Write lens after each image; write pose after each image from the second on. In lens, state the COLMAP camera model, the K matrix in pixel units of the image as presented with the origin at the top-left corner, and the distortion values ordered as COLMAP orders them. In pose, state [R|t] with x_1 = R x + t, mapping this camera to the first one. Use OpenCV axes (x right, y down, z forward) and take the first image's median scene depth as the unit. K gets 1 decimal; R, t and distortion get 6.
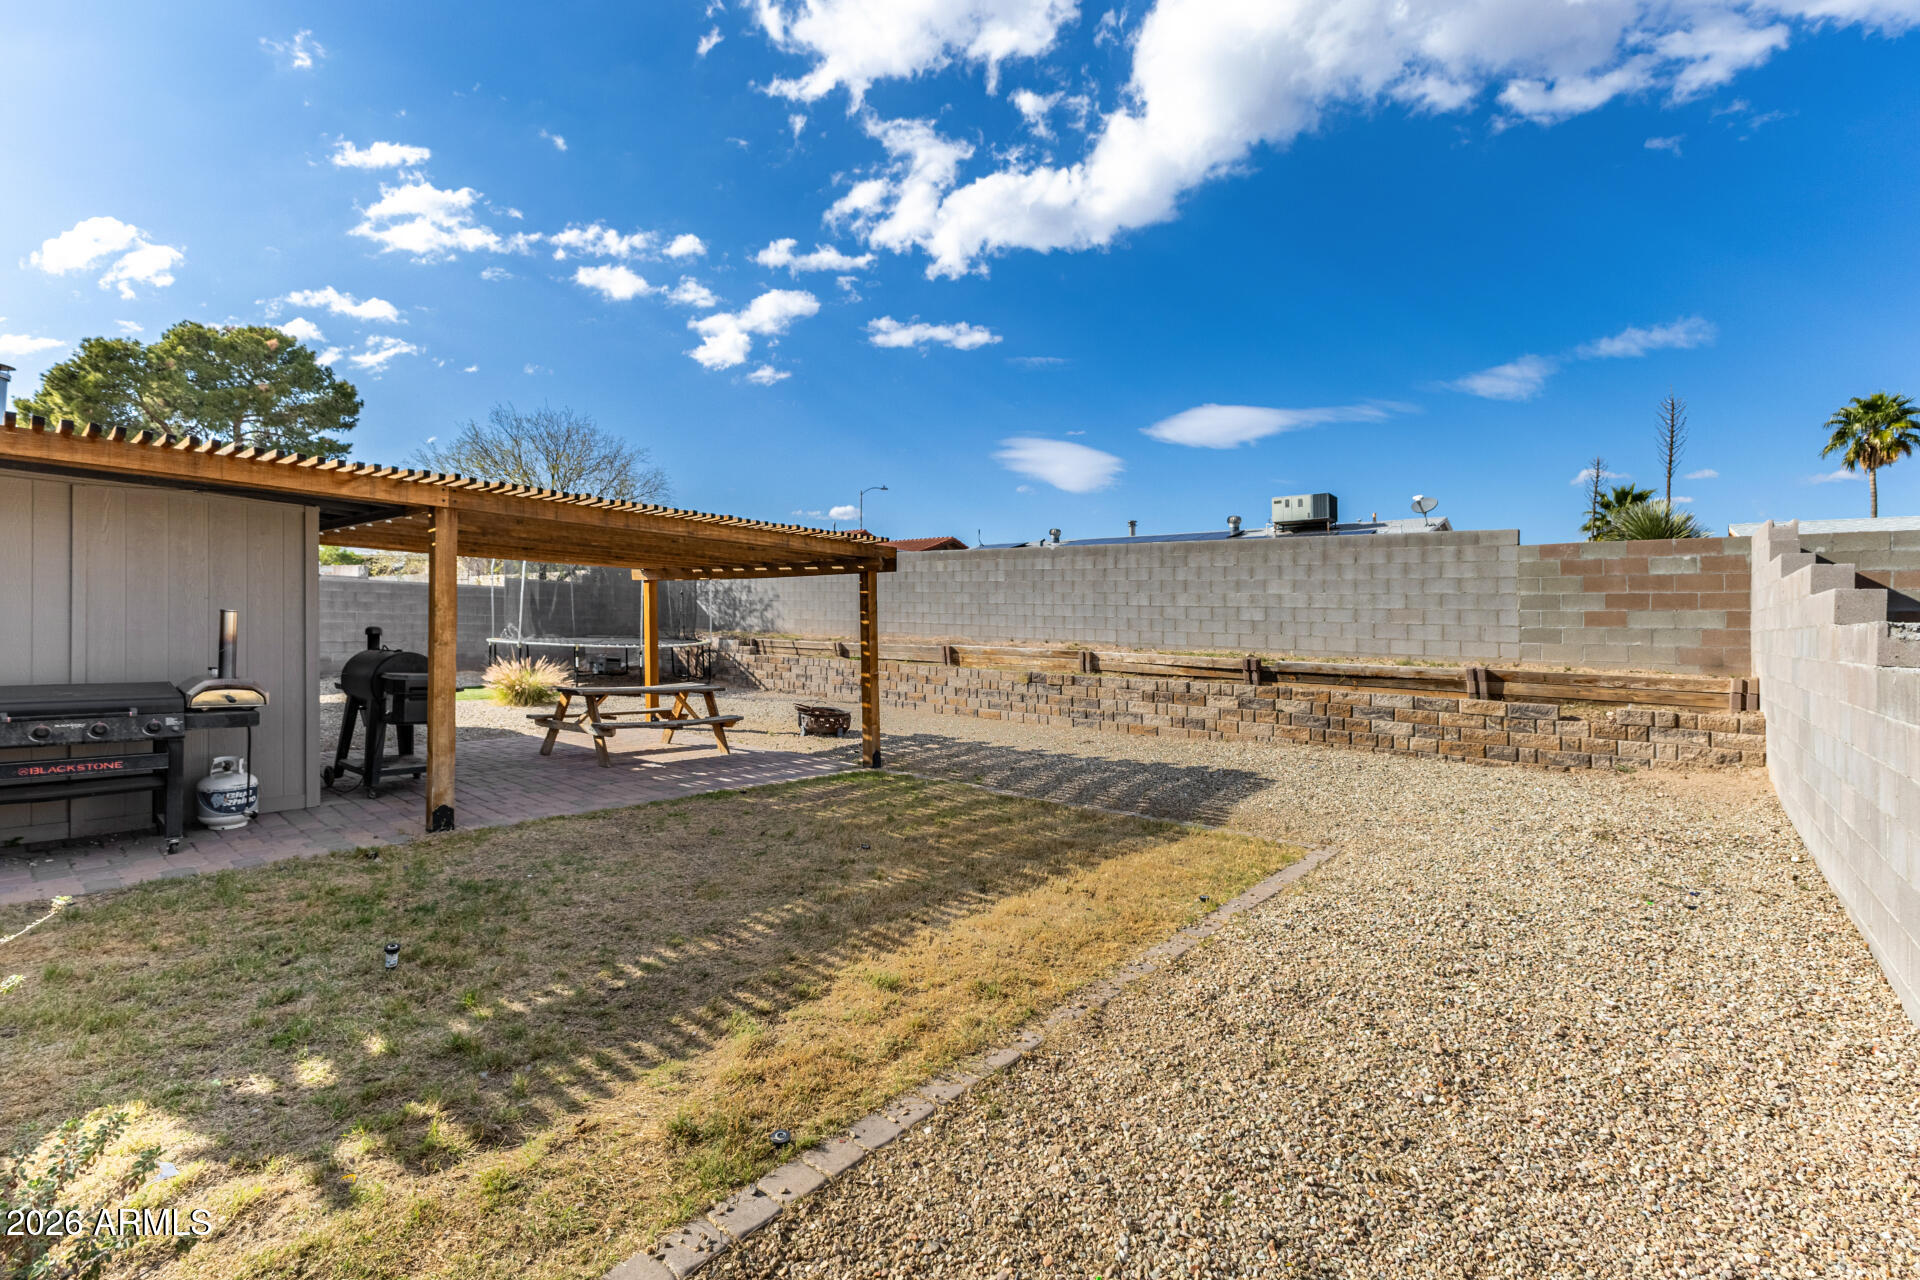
lens RADIAL K [[830.1, 0, 966.2], [0, 830.1, 643.9], [0, 0, 1]] dist [0.016237, -0.002646]
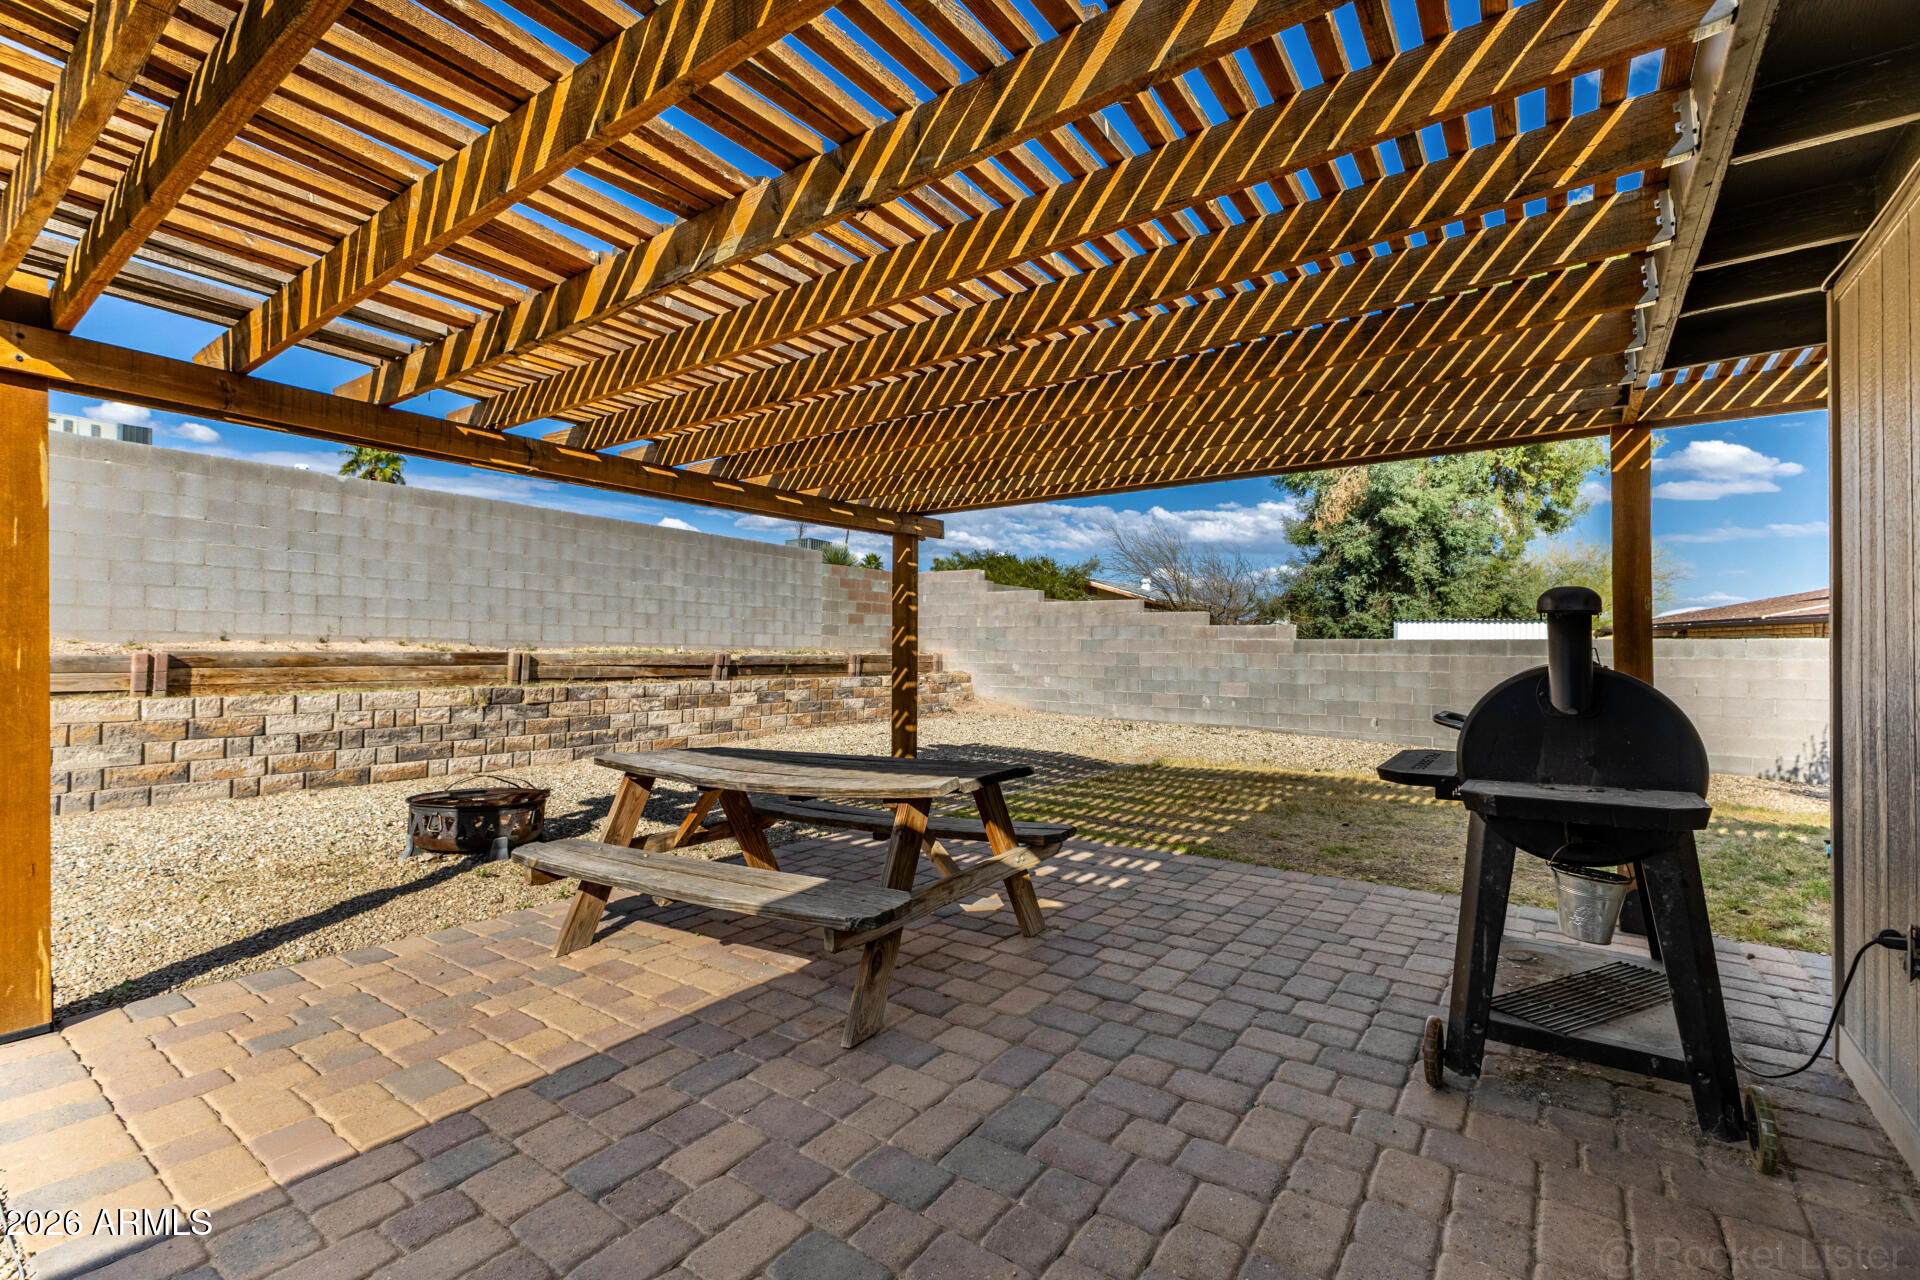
lens RADIAL K [[830.1, 0, 966.2], [0, 830.1, 643.9], [0, 0, 1]] dist [0.016237, -0.002646]
pose [[-0.048833, -0.018606, 0.998634, -0.616428], [0.008575, 0.999782, 0.019047, -0.009371], [-0.998770, 0.009493, -0.048663, 0.729835]]
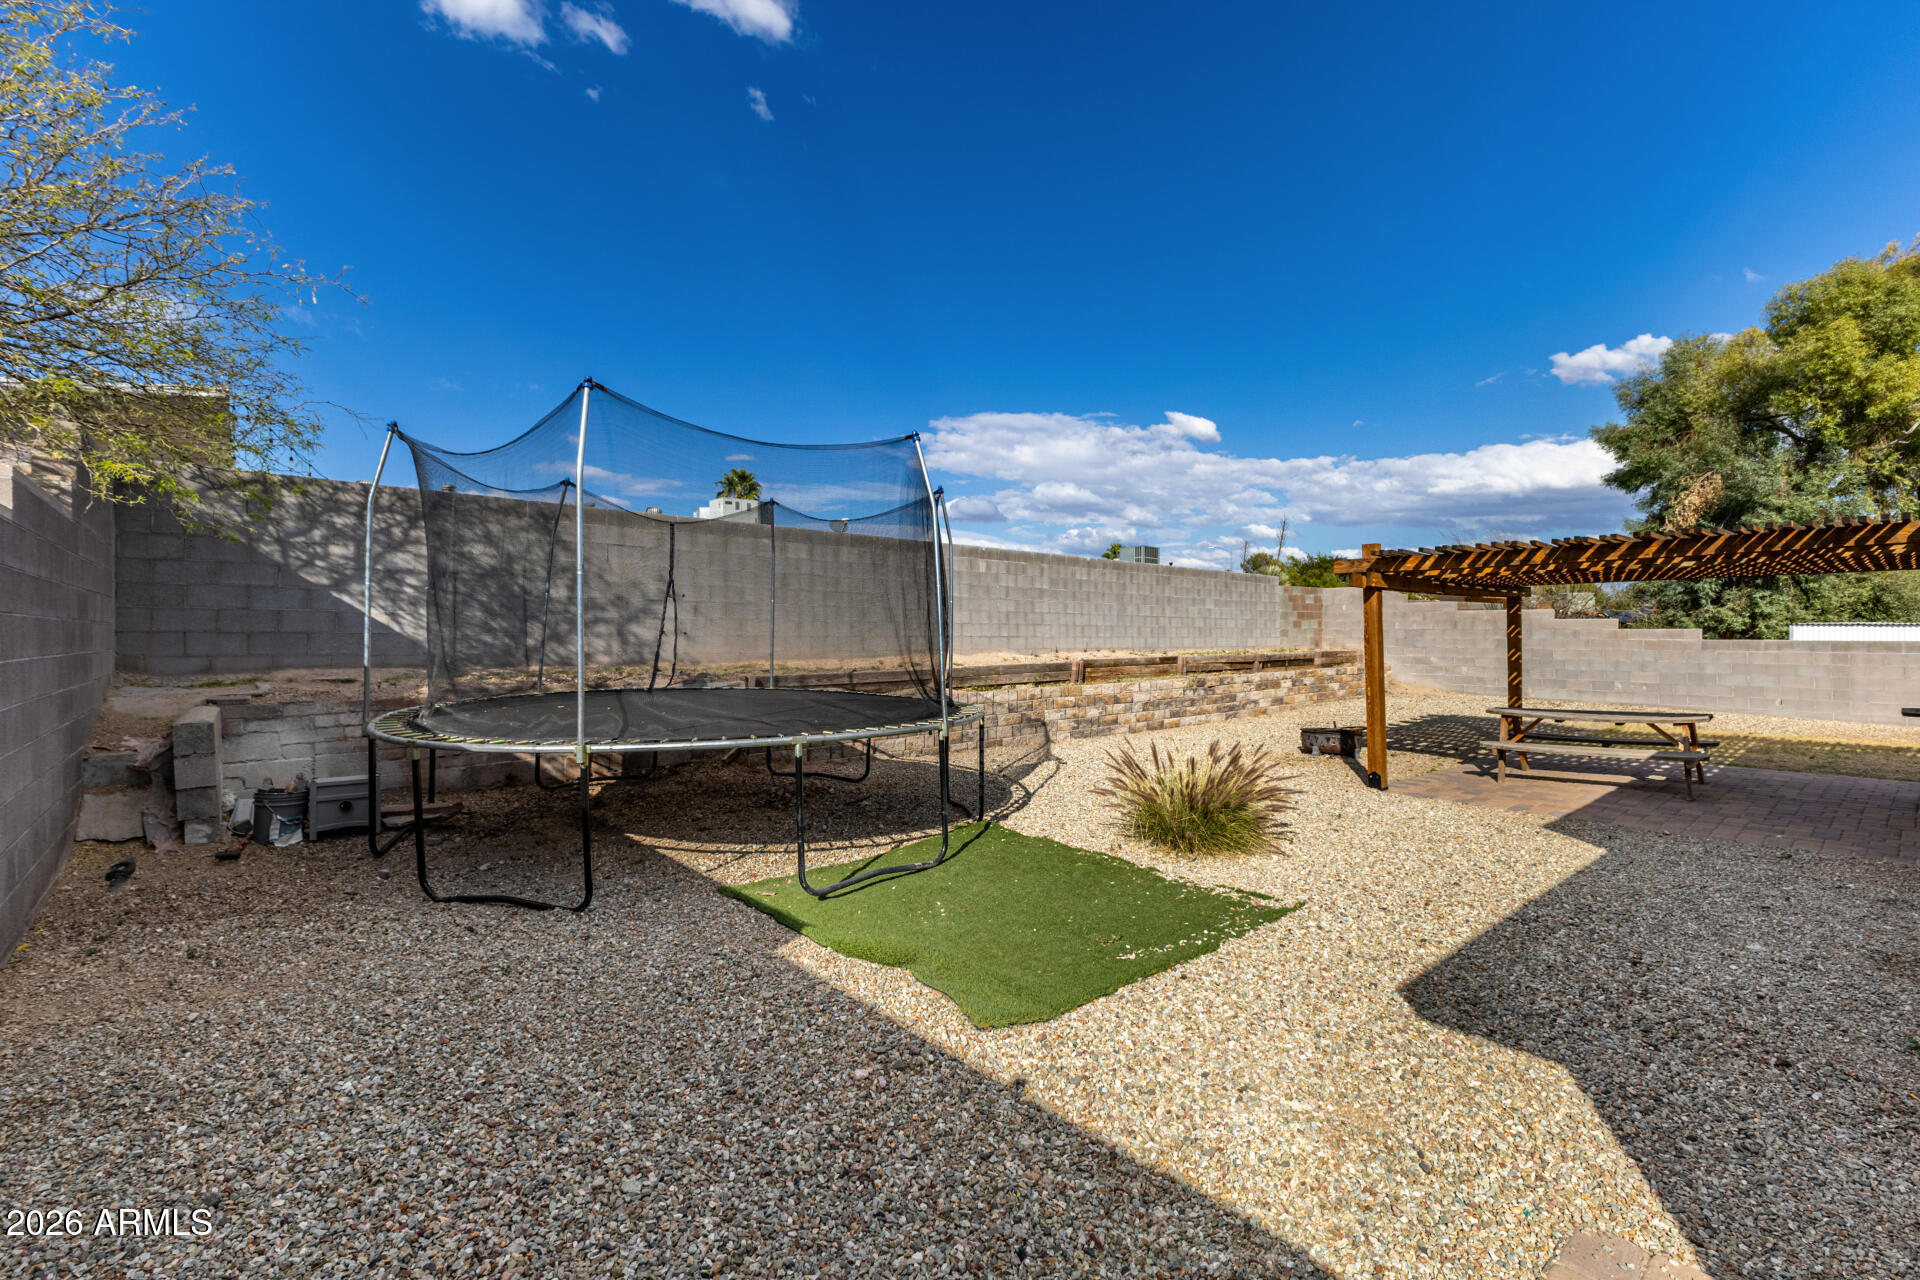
lens RADIAL K [[830.1, 0, 966.2], [0, 830.1, 643.9], [0, 0, 1]] dist [0.016237, -0.002646]
pose [[0.173263, -0.042730, 0.983948, -1.158130], [0.026259, 0.998904, 0.038755, -0.068149], [-0.984525, 0.019122, 0.174195, 1.205142]]
